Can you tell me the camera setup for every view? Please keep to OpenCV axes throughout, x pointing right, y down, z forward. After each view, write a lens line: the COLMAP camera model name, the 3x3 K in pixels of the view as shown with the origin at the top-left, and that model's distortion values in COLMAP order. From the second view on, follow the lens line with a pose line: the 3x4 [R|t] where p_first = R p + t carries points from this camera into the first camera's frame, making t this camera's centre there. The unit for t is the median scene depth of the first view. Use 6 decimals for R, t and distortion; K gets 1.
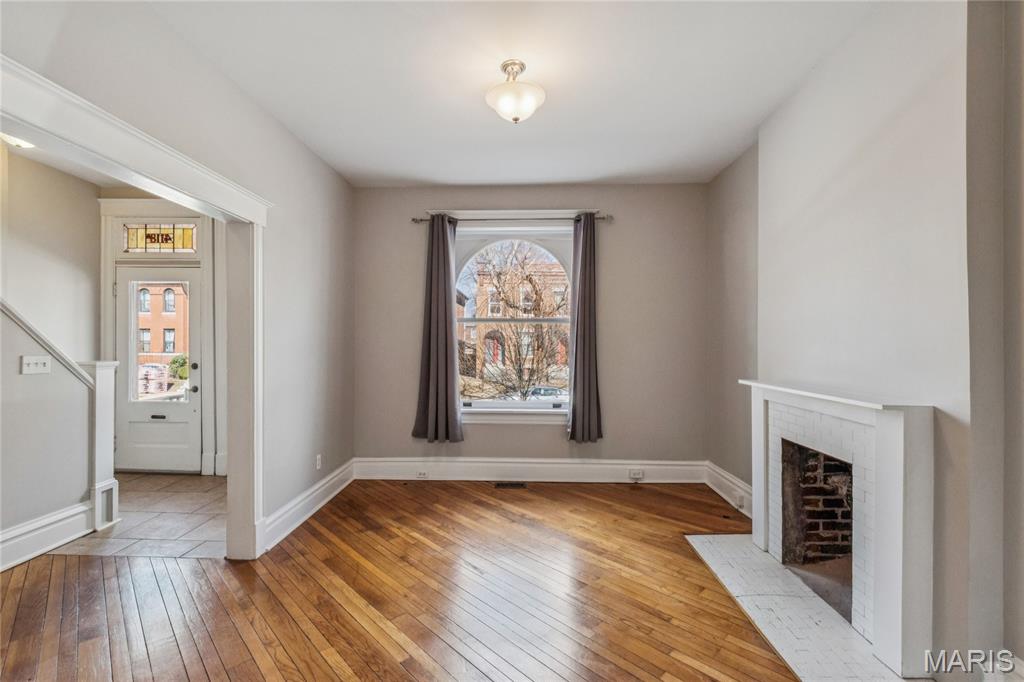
lens RADIAL K [[454.5, 0, 506.4], [0, 454.5, 342.6], [0, 0, 1]] dist [0.001785, 0.000224]
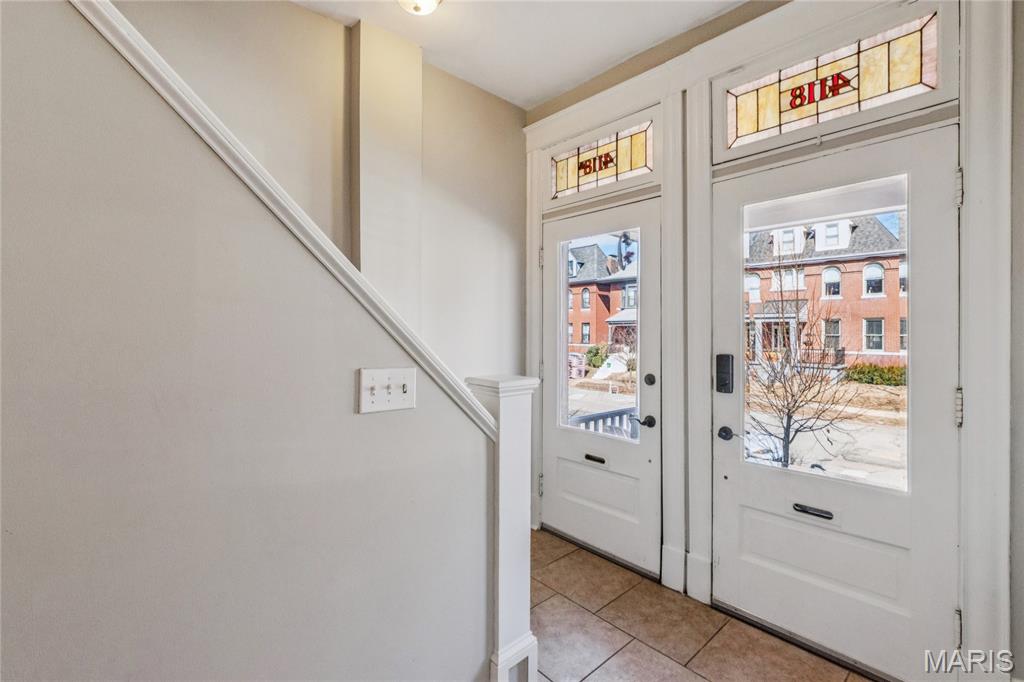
lens RADIAL K [[457.9, 0, 510.4], [0, 457.9, 331.2], [0, 0, 1]] dist [-0.002186, -0.000631]
pose [[0.698212, -0.004327, -0.715878, -0.406696], [-0.001711, 0.999969, -0.007712, -0.001973], [0.715889, 0.006609, 0.698183, 0.493498]]
